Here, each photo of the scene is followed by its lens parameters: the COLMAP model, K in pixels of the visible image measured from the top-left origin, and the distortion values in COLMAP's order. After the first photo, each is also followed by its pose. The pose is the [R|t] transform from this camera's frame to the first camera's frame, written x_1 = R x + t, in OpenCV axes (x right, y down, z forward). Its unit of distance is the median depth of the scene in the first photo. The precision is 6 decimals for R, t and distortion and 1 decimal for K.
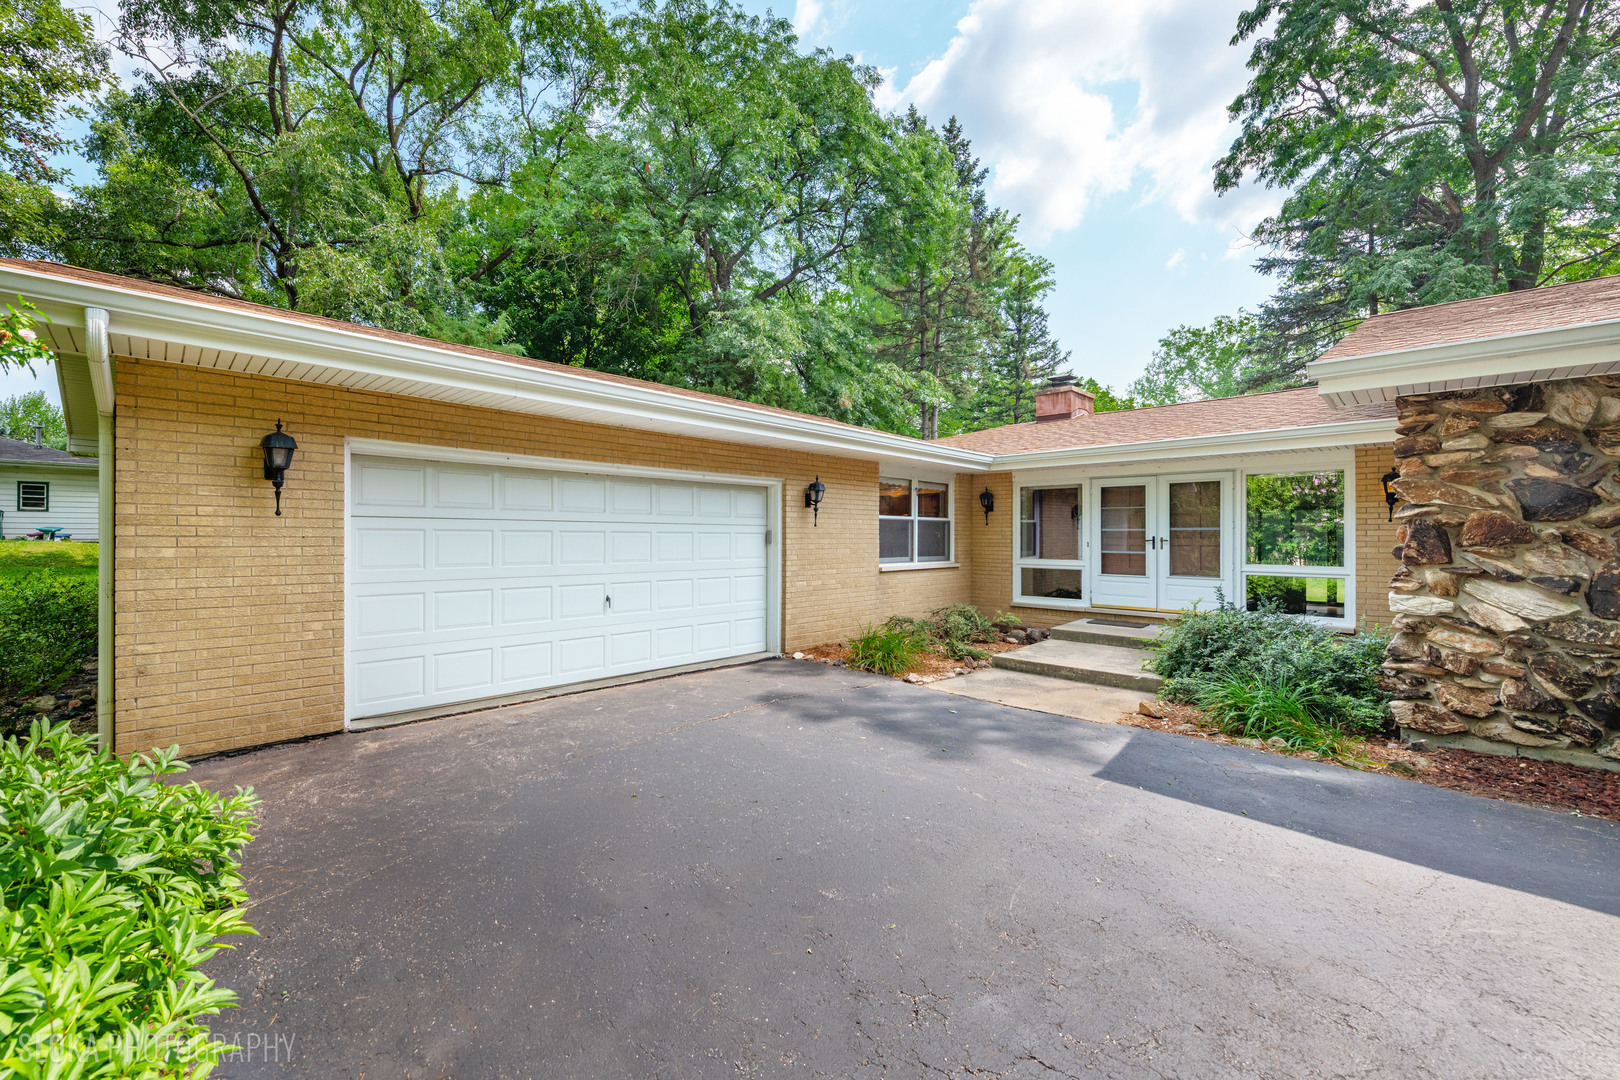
lens RADIAL K [[646.2, 0, 819.4], [0, 646.2, 539.1], [0, 0, 1]] dist [-0.000274, -0.000032]
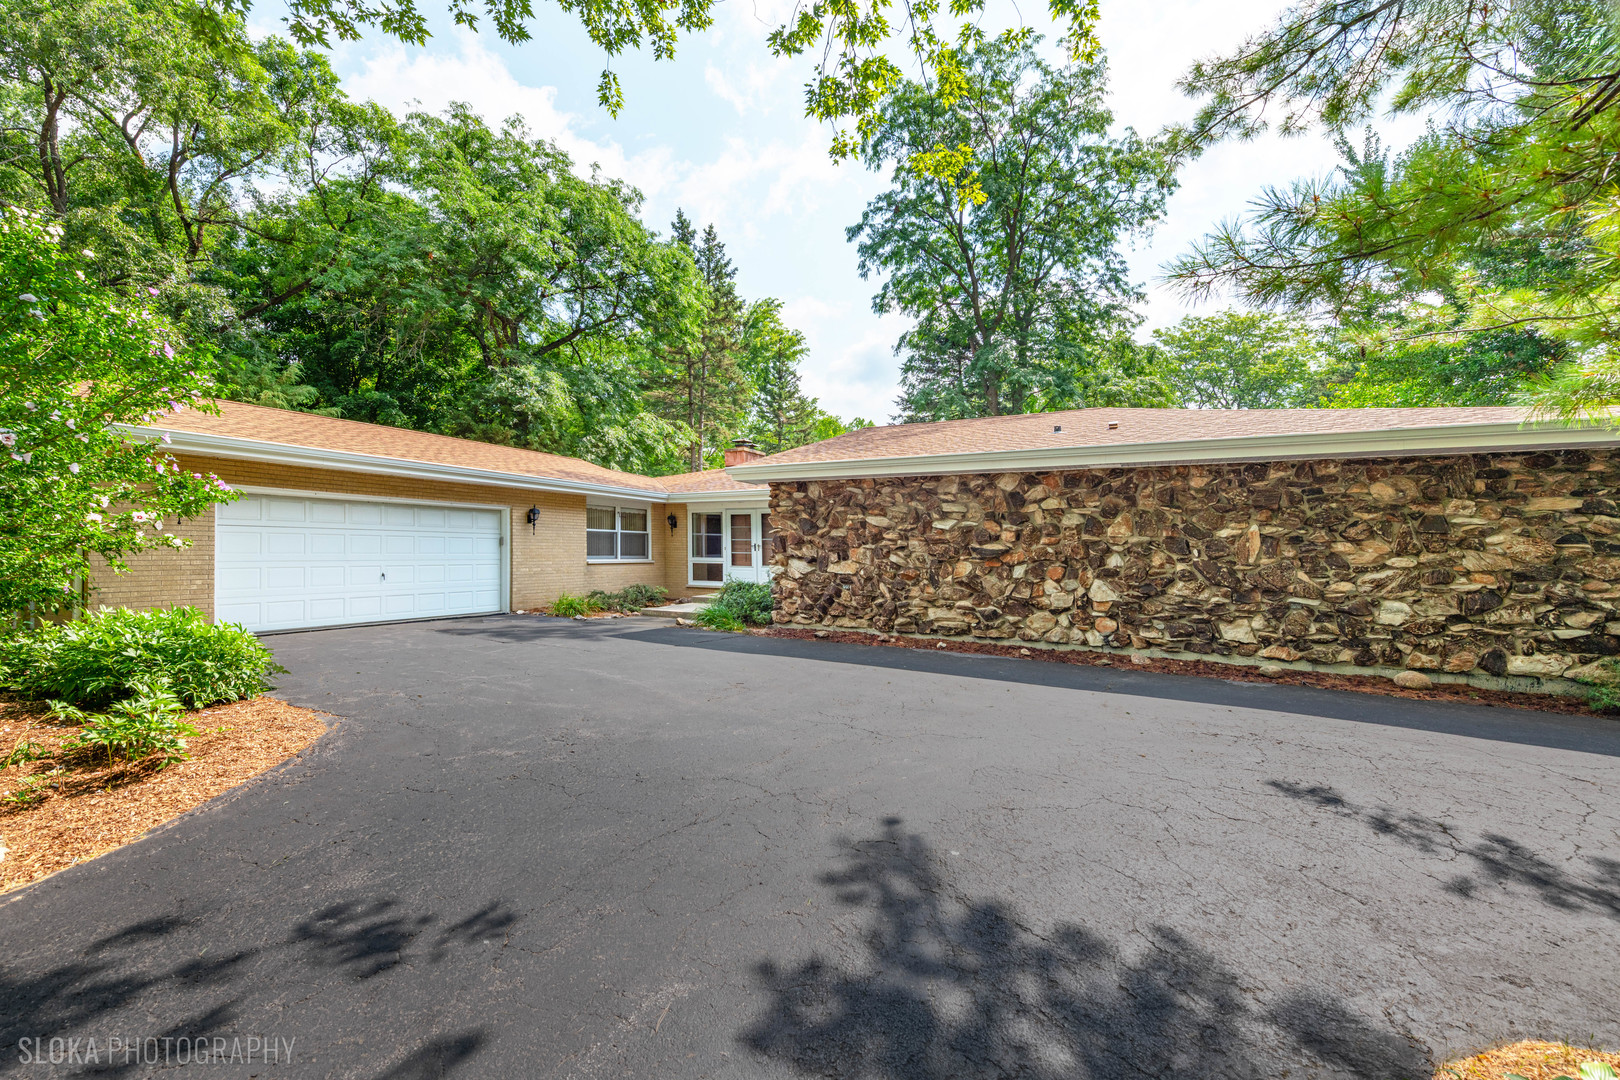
lens RADIAL K [[574.3, 0, 813.0], [0, 574.3, 551.6], [0, 0, 1]] dist [-0.000488, -0.000139]
pose [[0.955911, 0.004347, 0.293625, 0.184584], [-0.004612, 0.999989, 0.000212, 0.014640], [-0.293621, -0.001557, 0.955921, -0.463915]]
